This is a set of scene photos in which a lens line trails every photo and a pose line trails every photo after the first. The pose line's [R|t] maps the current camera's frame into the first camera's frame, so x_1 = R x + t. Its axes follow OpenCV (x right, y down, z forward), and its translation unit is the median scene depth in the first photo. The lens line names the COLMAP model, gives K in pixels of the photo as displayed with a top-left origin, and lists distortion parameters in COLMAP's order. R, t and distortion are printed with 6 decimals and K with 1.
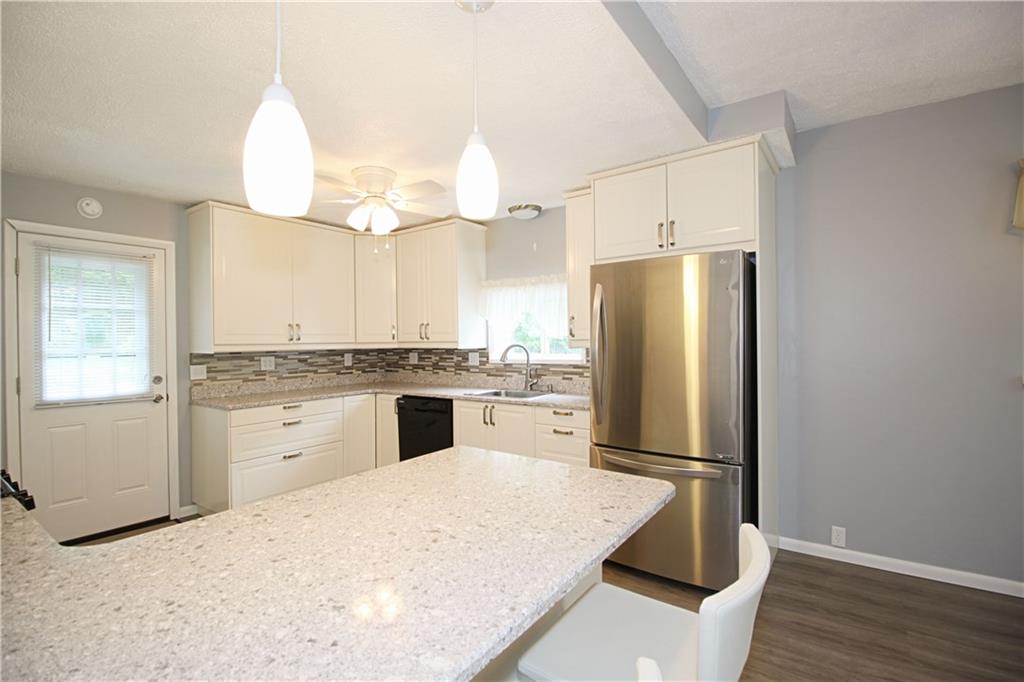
lens RADIAL K [[473.6, 0, 505.1], [0, 473.6, 342.7], [0, 0, 1]] dist [-0.010148, -0.007032]
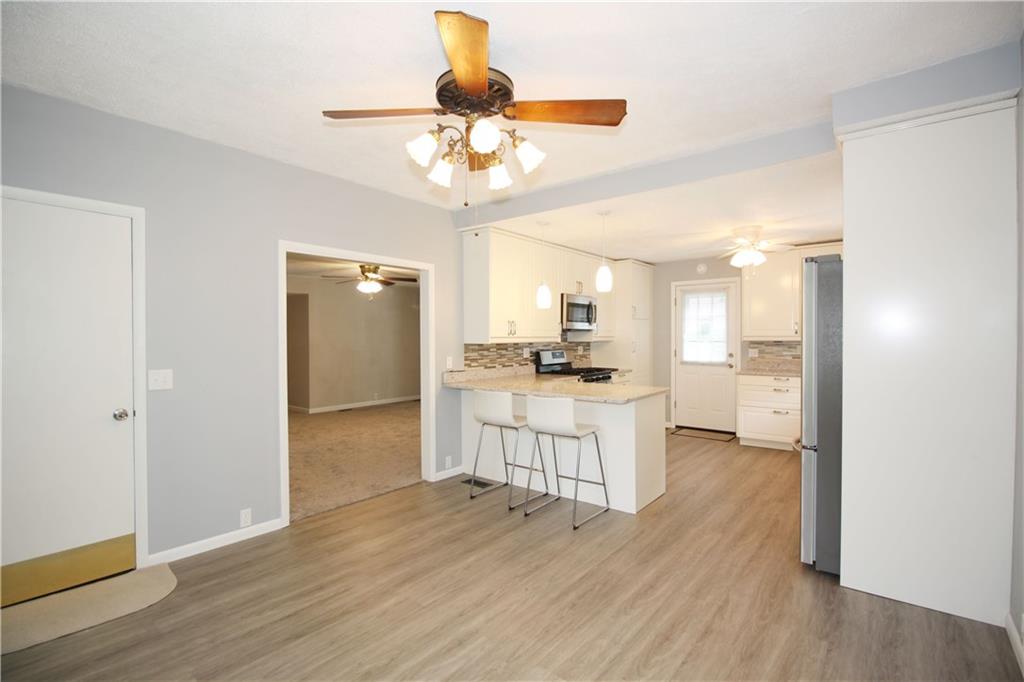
lens RADIAL K [[473.6, 0, 500.4], [0, 473.6, 336.8], [0, 0, 1]] dist [-0.010148, -0.007032]
pose [[-0.060526, 0.012507, -0.998088, 1.012816], [-0.003364, 0.999913, 0.012734, -0.010828], [0.998161, 0.004128, -0.060479, 0.205809]]
